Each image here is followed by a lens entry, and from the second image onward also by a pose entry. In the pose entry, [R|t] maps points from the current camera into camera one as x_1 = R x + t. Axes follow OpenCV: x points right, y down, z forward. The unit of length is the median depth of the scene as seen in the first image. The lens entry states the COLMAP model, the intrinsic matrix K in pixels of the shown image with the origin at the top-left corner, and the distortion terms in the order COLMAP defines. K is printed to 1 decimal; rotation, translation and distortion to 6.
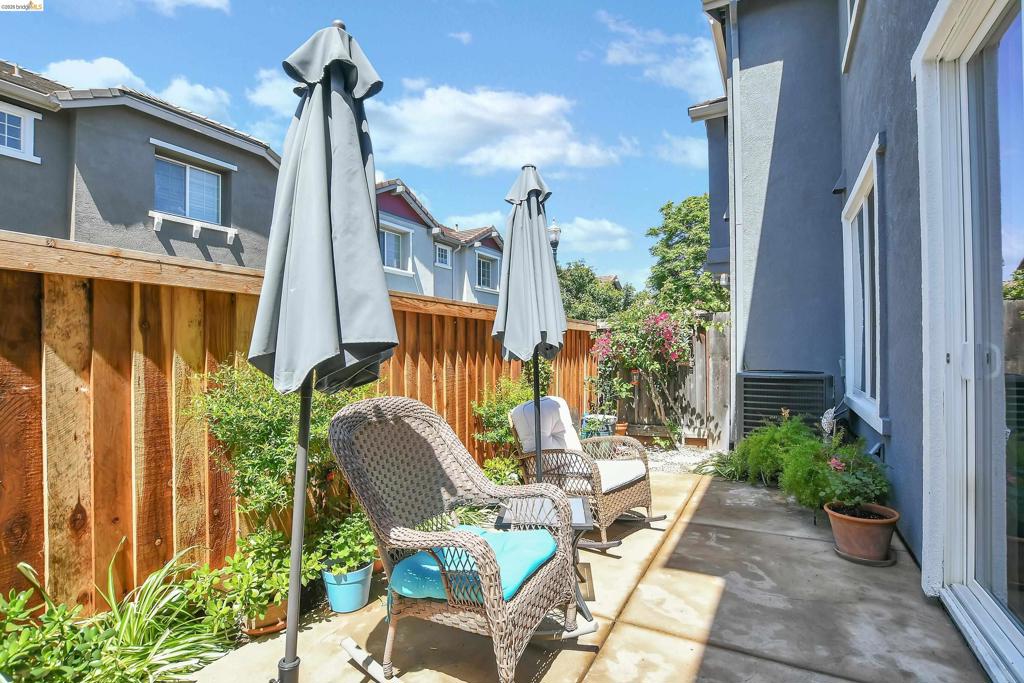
lens RADIAL K [[486.3, 0, 501.1], [0, 486.3, 351.8], [0, 0, 1]] dist [-0.029221, 0.000238]
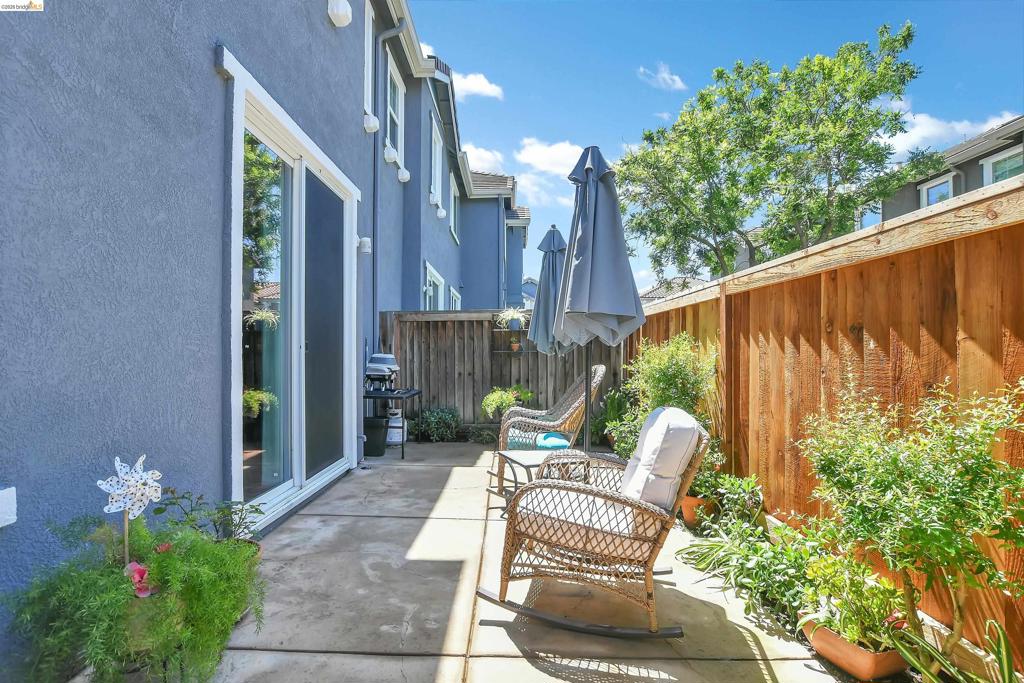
lens RADIAL K [[486.3, 0, 501.1], [0, 486.3, 351.8], [0, 0, 1]] dist [-0.029221, 0.000238]
pose [[-0.878124, 0.006403, -0.478391, 0.618693], [0.005790, 0.999979, 0.002756, 0.024030], [0.478399, -0.000350, -0.878143, 1.584336]]
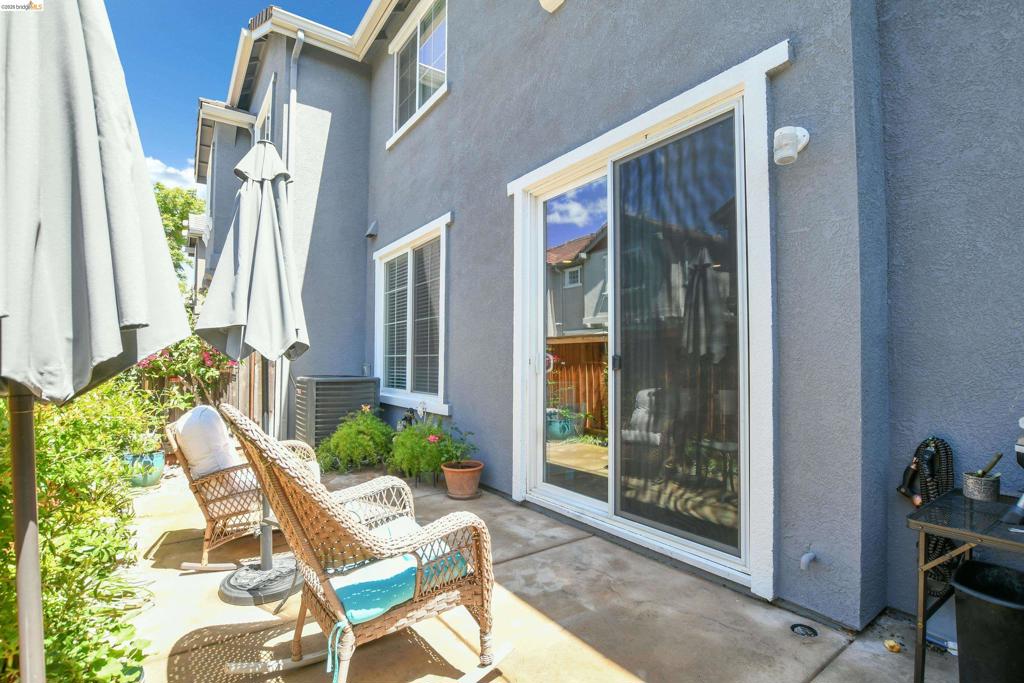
lens RADIAL K [[478.9, 0, 496.0], [0, 478.9, 354.7], [0, 0, 1]] dist [-0.026830, 0.000533]
pose [[0.434689, 0.027239, 0.900169, -0.472509], [-0.008481, 0.999622, -0.026153, 0.023253], [-0.900541, 0.003734, 0.434755, 0.219332]]
